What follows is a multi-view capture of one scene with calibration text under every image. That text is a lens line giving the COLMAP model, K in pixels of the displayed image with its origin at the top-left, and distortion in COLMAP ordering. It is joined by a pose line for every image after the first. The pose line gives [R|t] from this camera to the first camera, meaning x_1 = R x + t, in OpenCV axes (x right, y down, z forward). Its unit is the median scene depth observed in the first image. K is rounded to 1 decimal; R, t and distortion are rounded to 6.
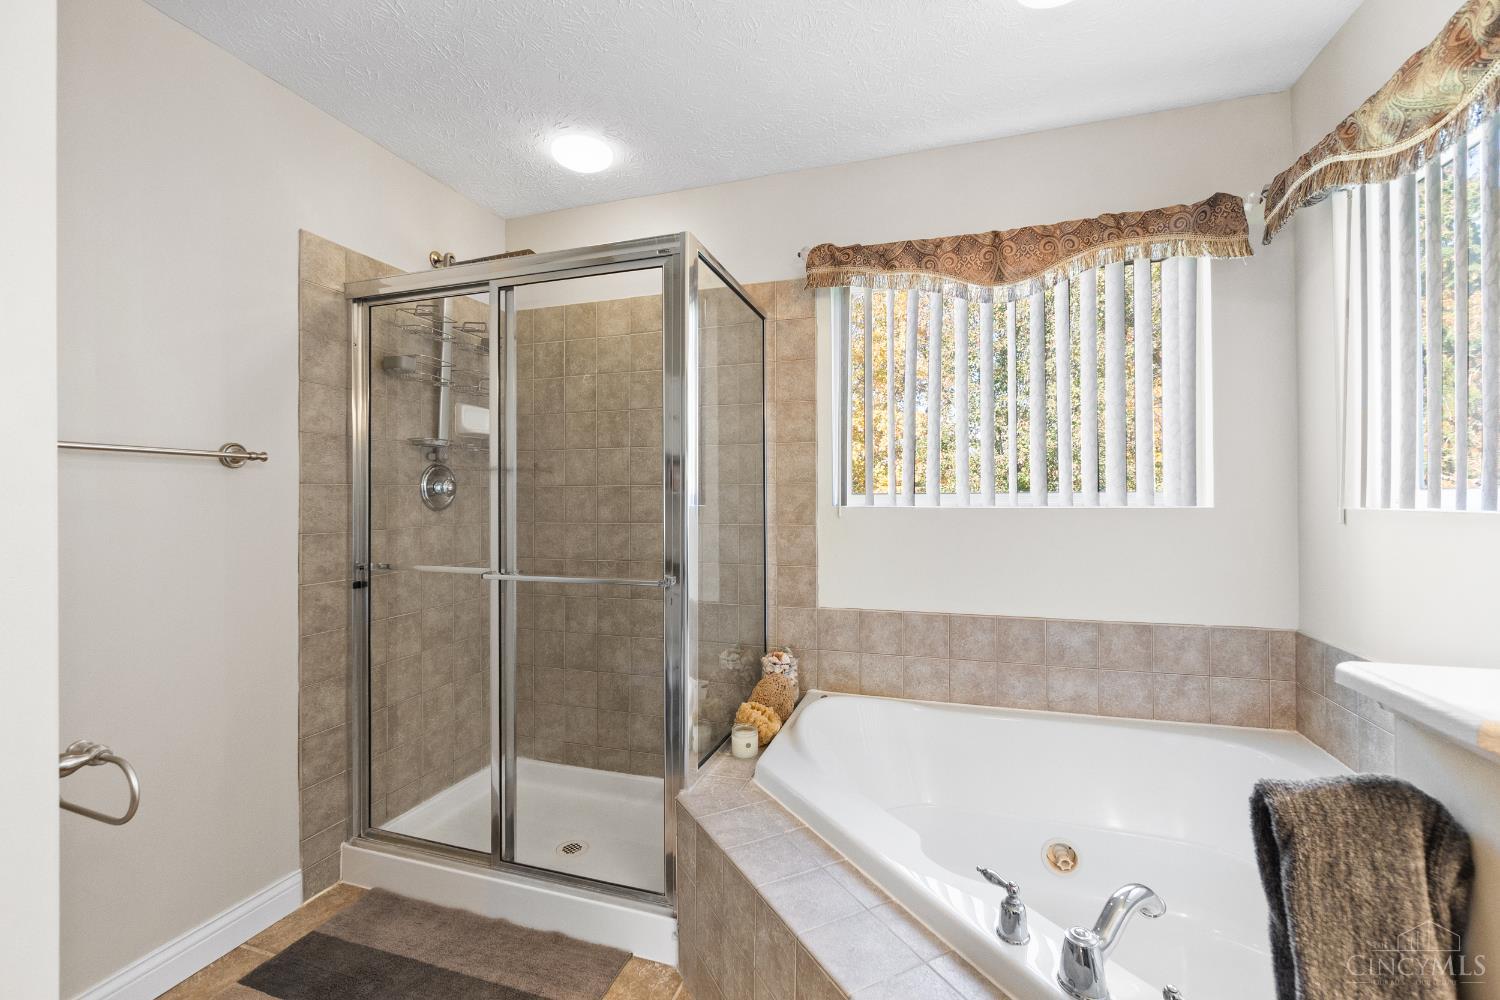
lens RADIAL K [[640.6, 0, 745.0], [0, 640.6, 496.9], [0, 0, 1]] dist [-0.007463, 0.000439]
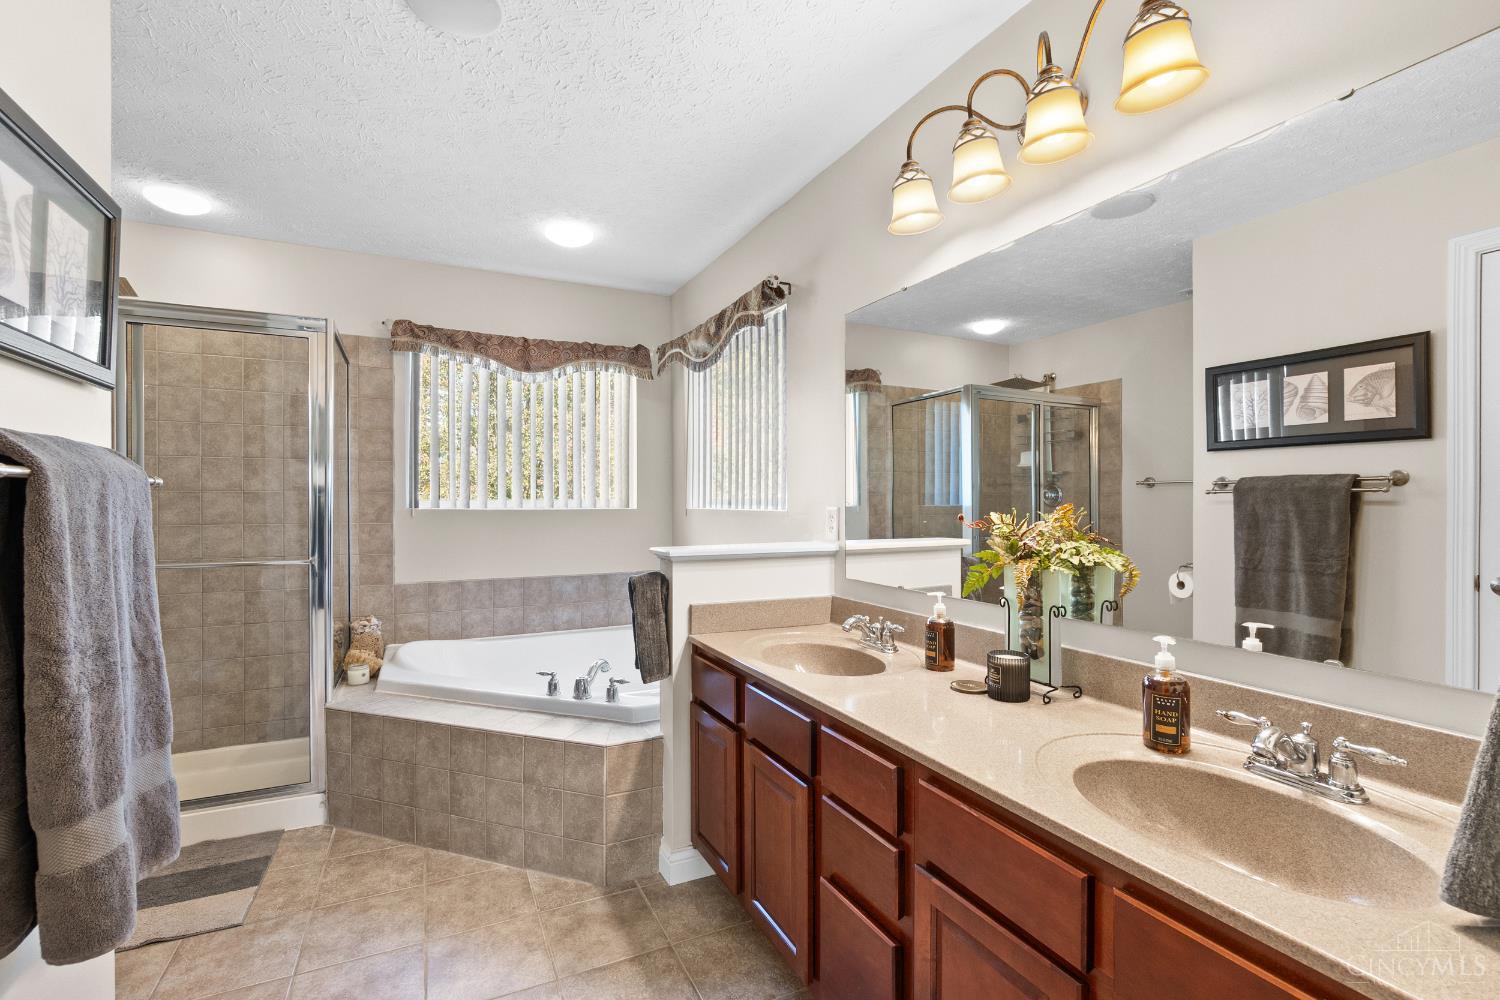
lens RADIAL K [[640.6, 0, 745.9], [0, 640.6, 500.4], [0, 0, 1]] dist [-0.007463, 0.000439]
pose [[0.714724, 0.006055, 0.699380, -0.324238], [-0.003130, 0.999980, -0.005459, 0.001749], [-0.699399, 0.001713, 0.714729, -0.524408]]
